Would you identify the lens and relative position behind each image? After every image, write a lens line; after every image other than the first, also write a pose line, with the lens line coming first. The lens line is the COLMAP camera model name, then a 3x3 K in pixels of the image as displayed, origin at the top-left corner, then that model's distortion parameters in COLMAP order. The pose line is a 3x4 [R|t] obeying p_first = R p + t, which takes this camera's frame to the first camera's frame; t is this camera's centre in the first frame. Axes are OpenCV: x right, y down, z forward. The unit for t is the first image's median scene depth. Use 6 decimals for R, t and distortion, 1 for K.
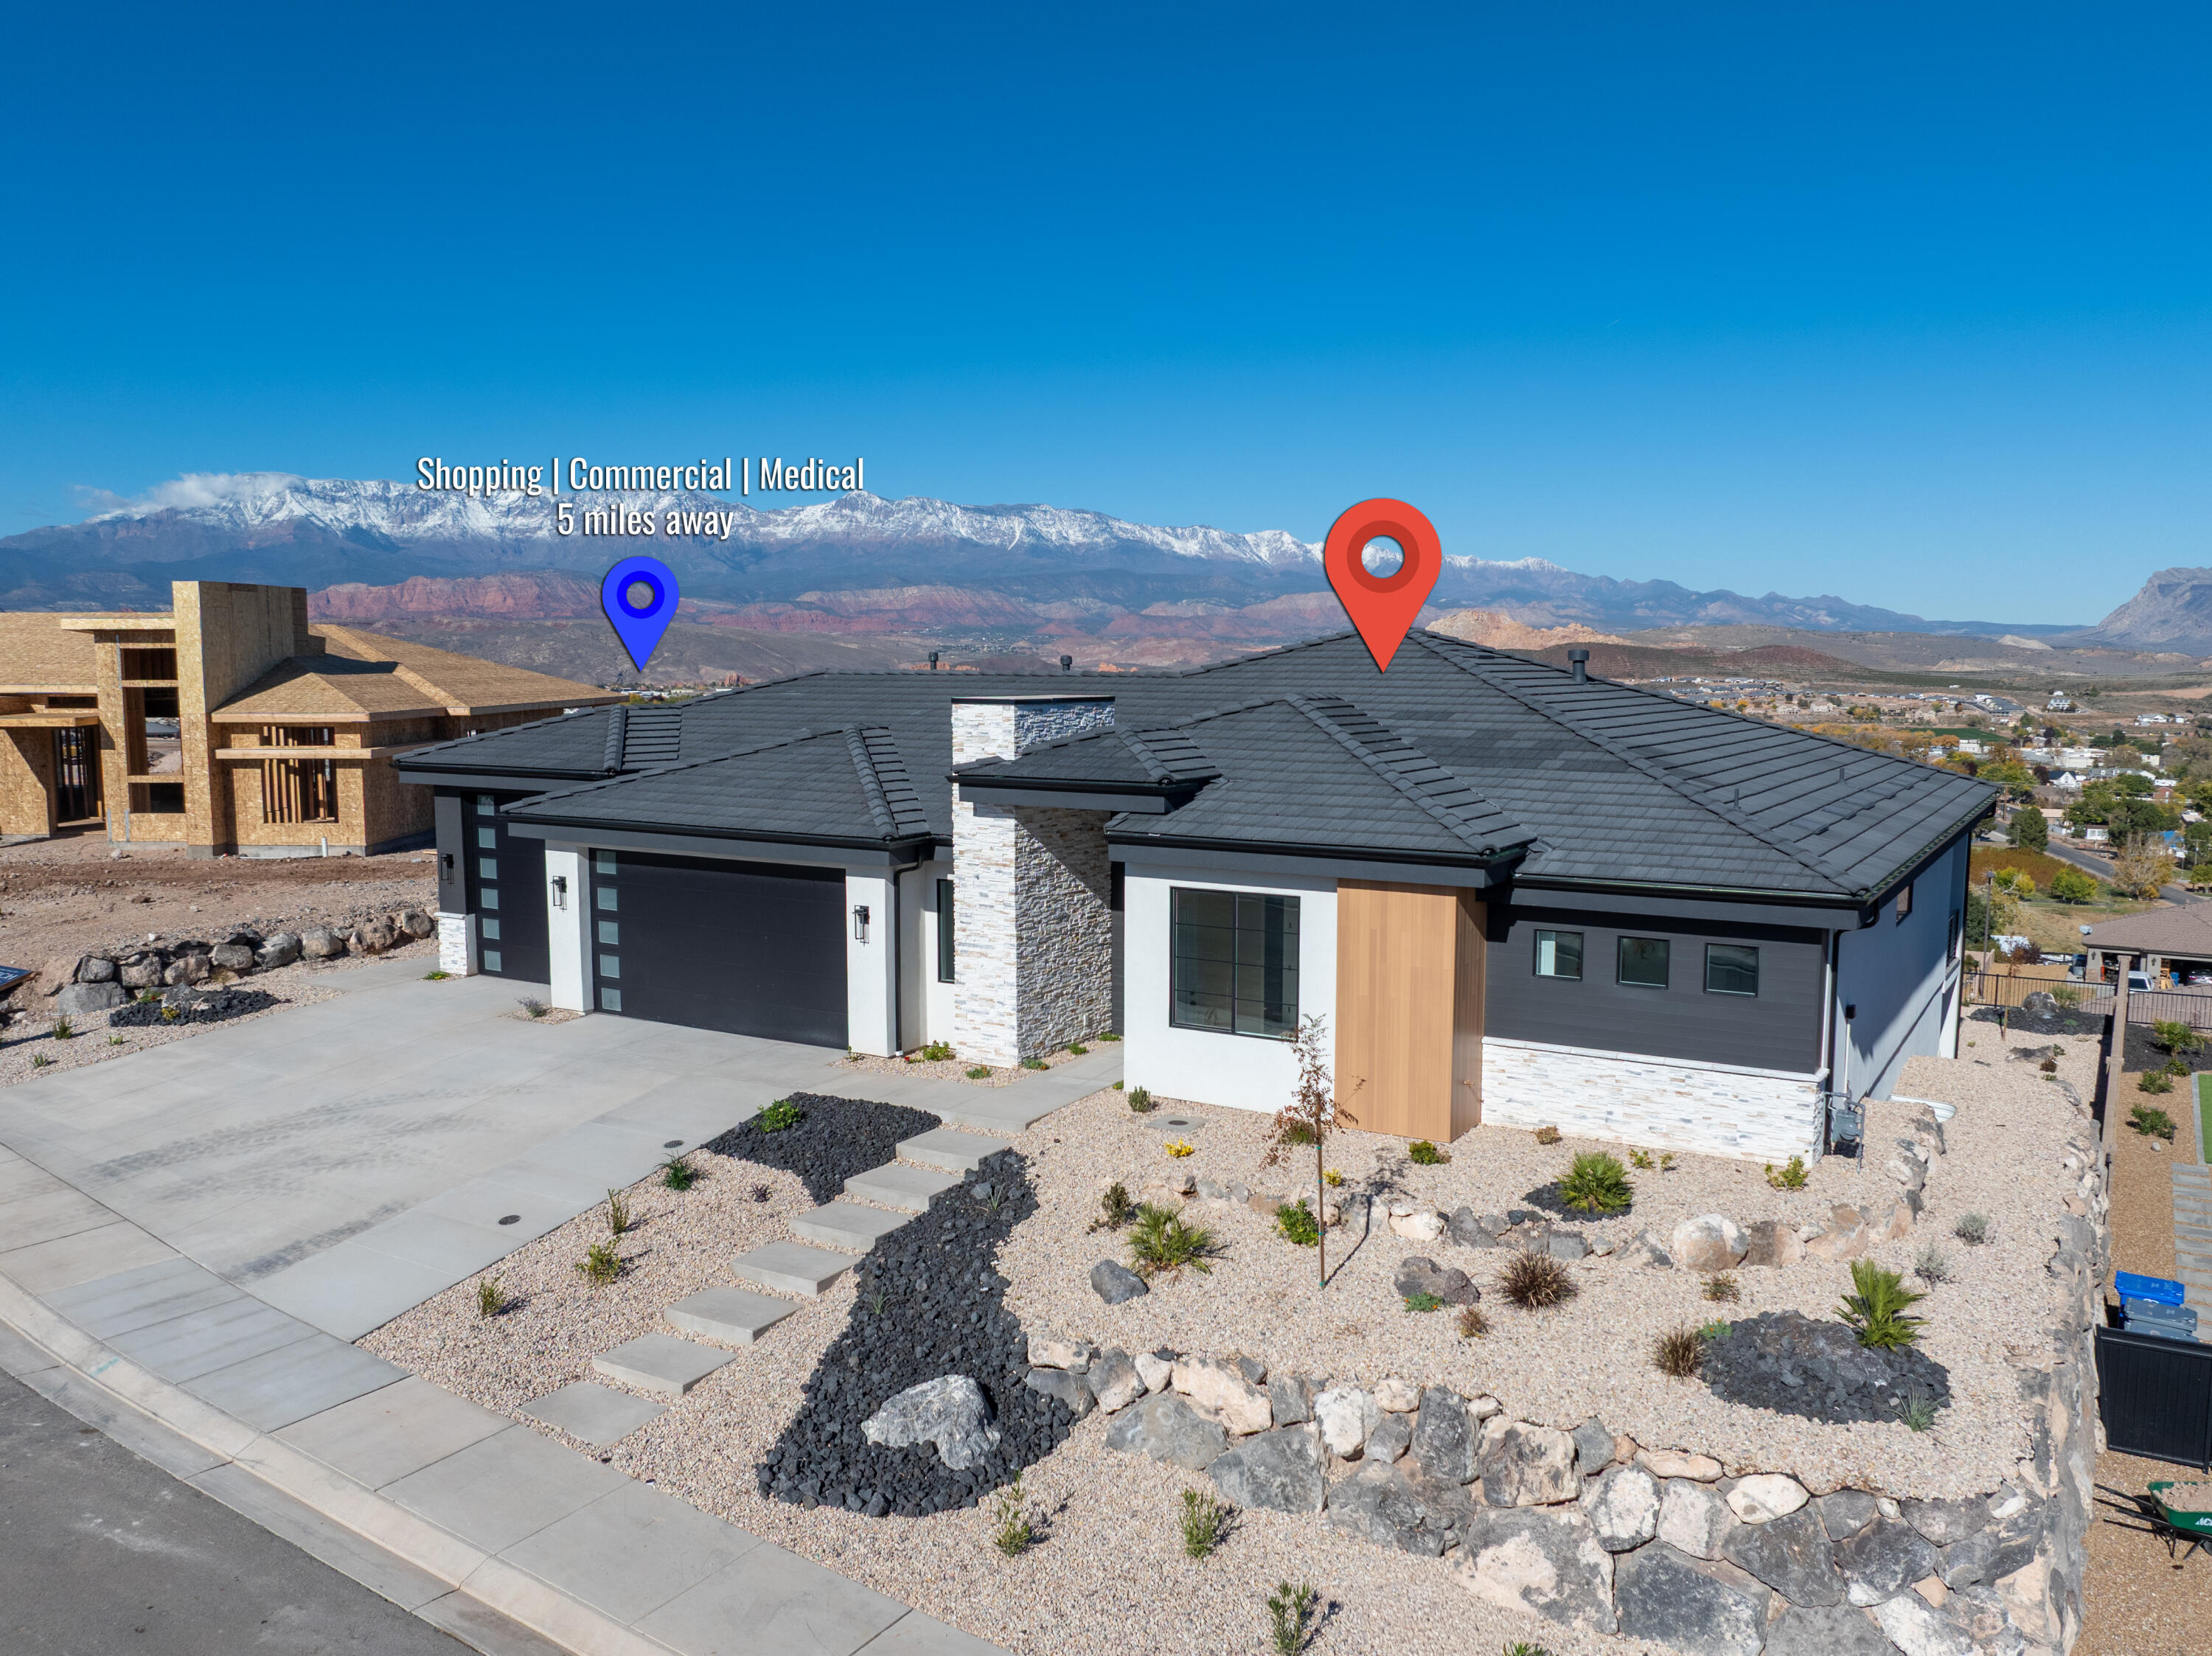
lens RADIAL K [[1758.7, 0, 1102.7], [0, 1758.7, 830.4], [0, 0, 1]] dist [-0.037527, -0.003275]
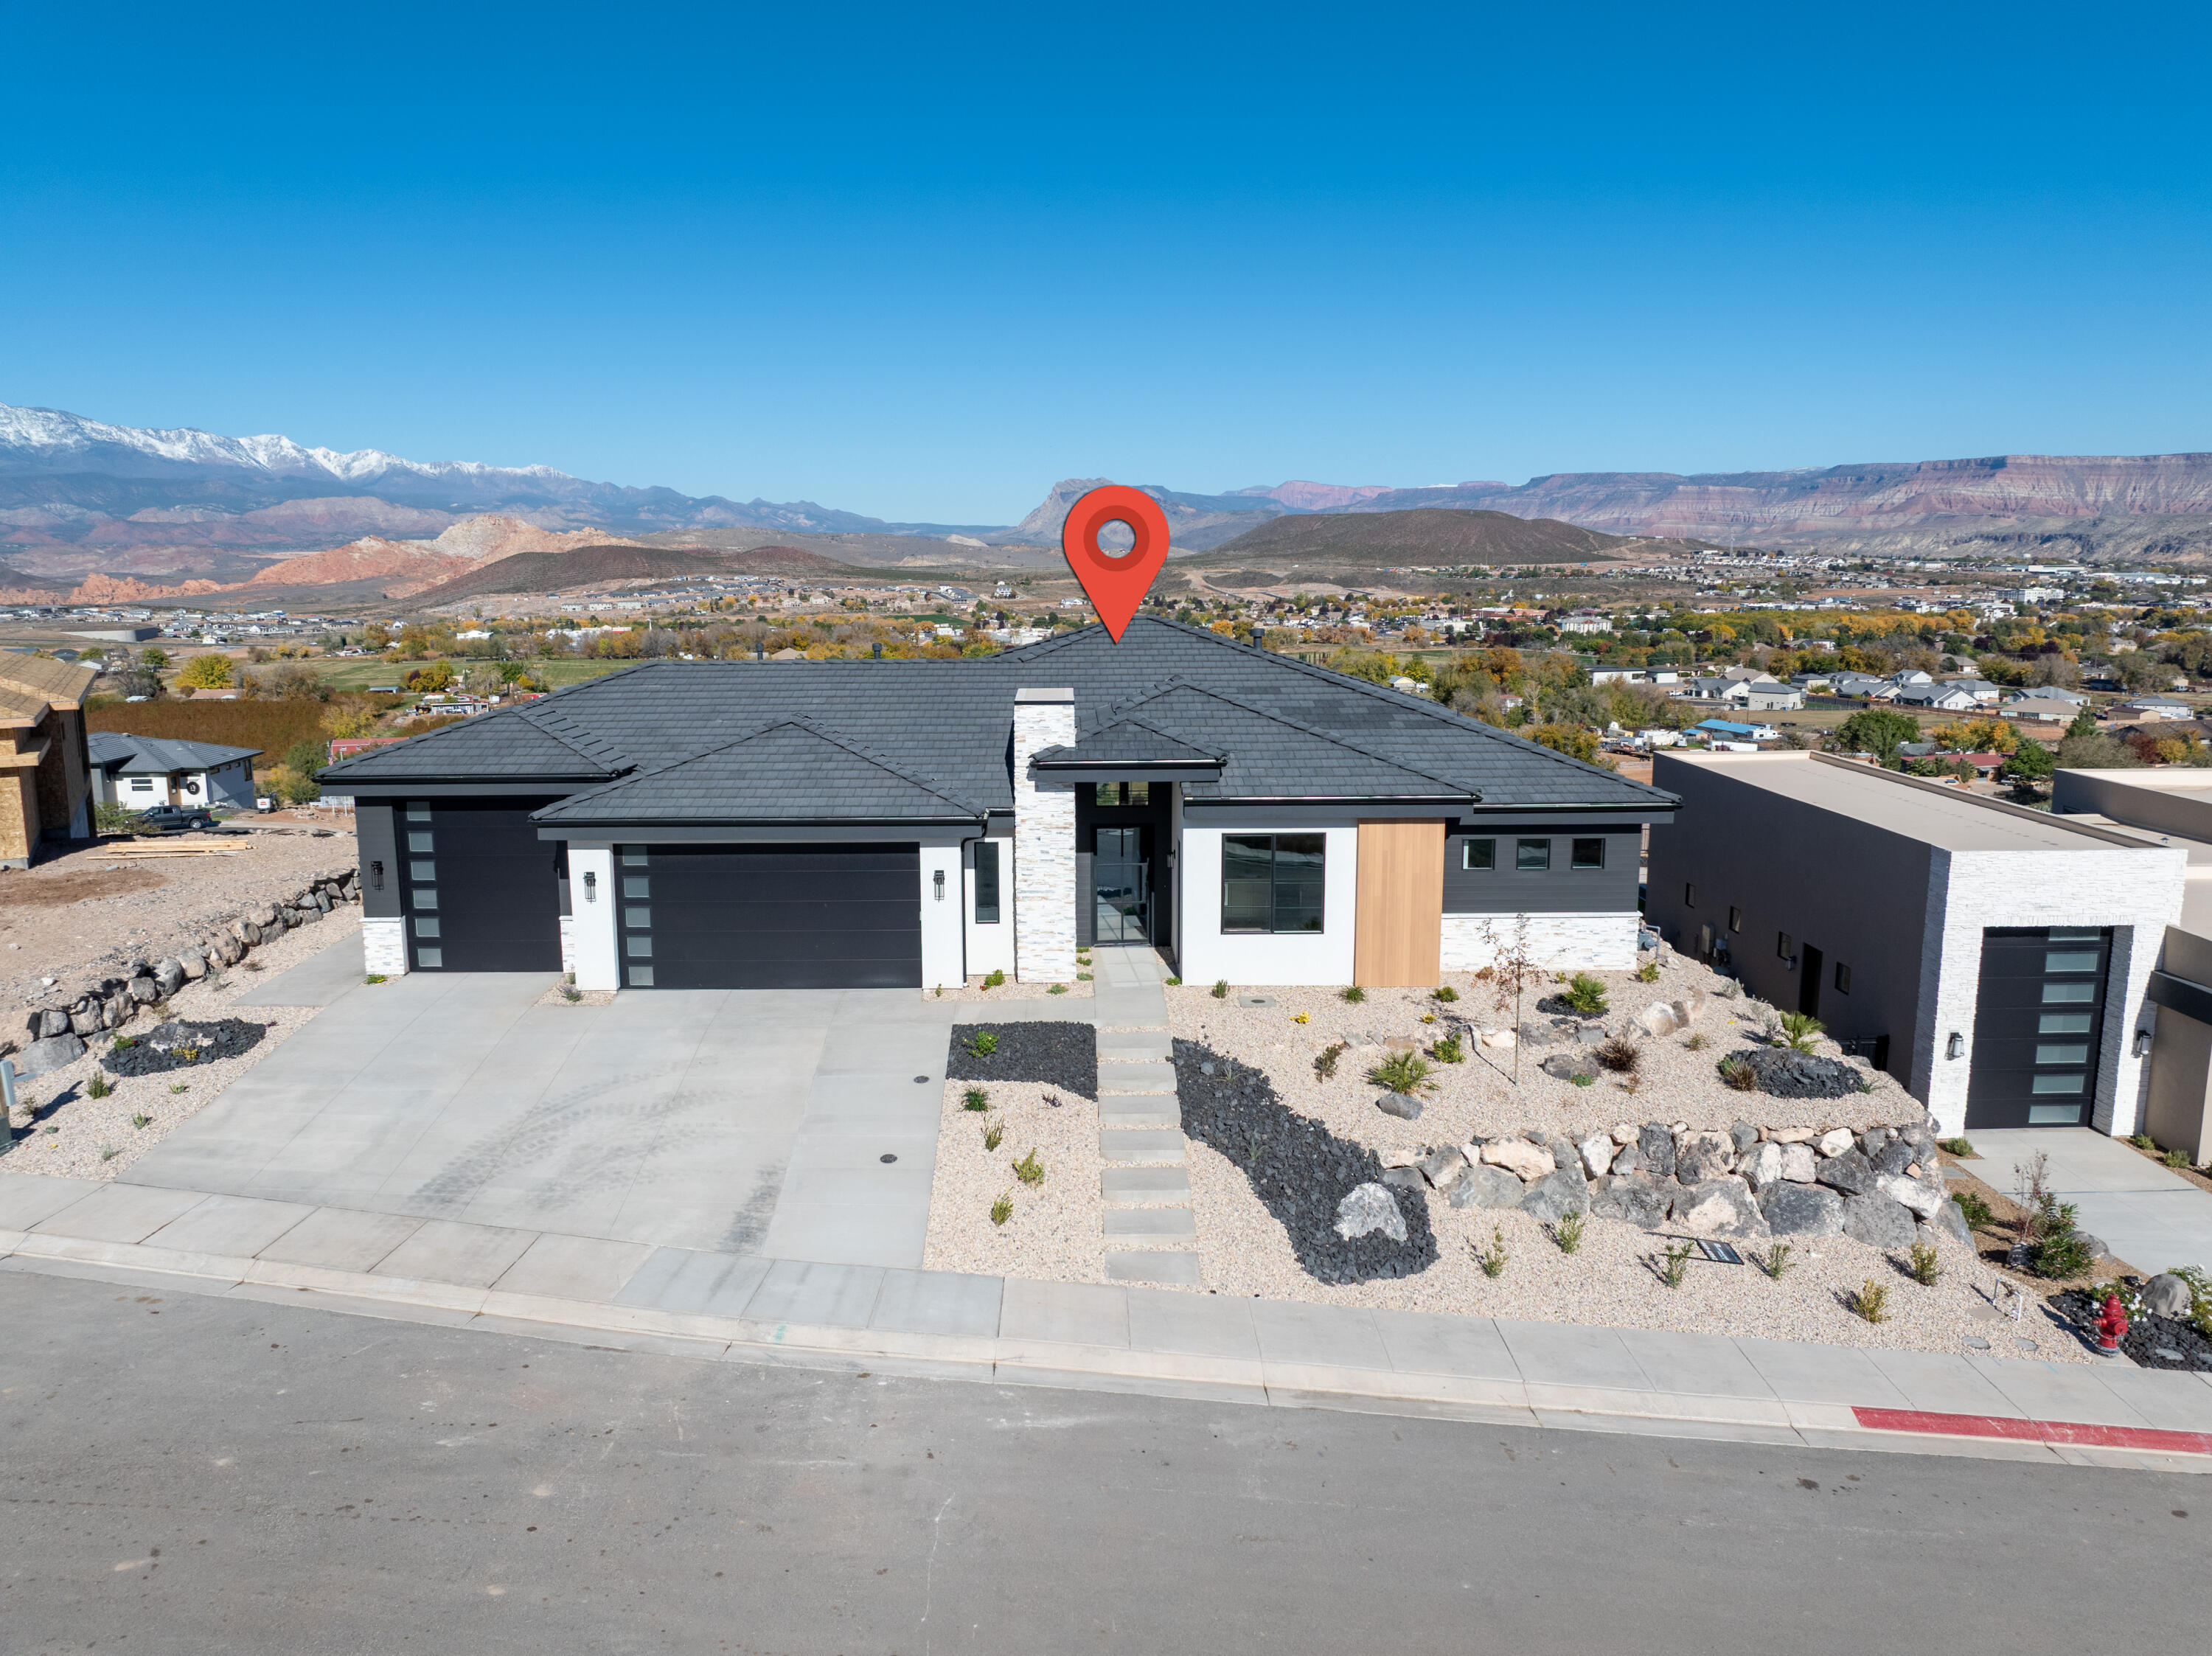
lens RADIAL K [[1624.9, 0, 1015.0], [0, 1624.9, 797.5], [0, 0, 1]] dist [-0.032042, -0.009078]
pose [[0.865197, -0.085468, 0.494094, -0.673372], [0.061150, 0.995996, 0.065208, -0.082442], [-0.497689, -0.026204, 0.866960, -0.019955]]
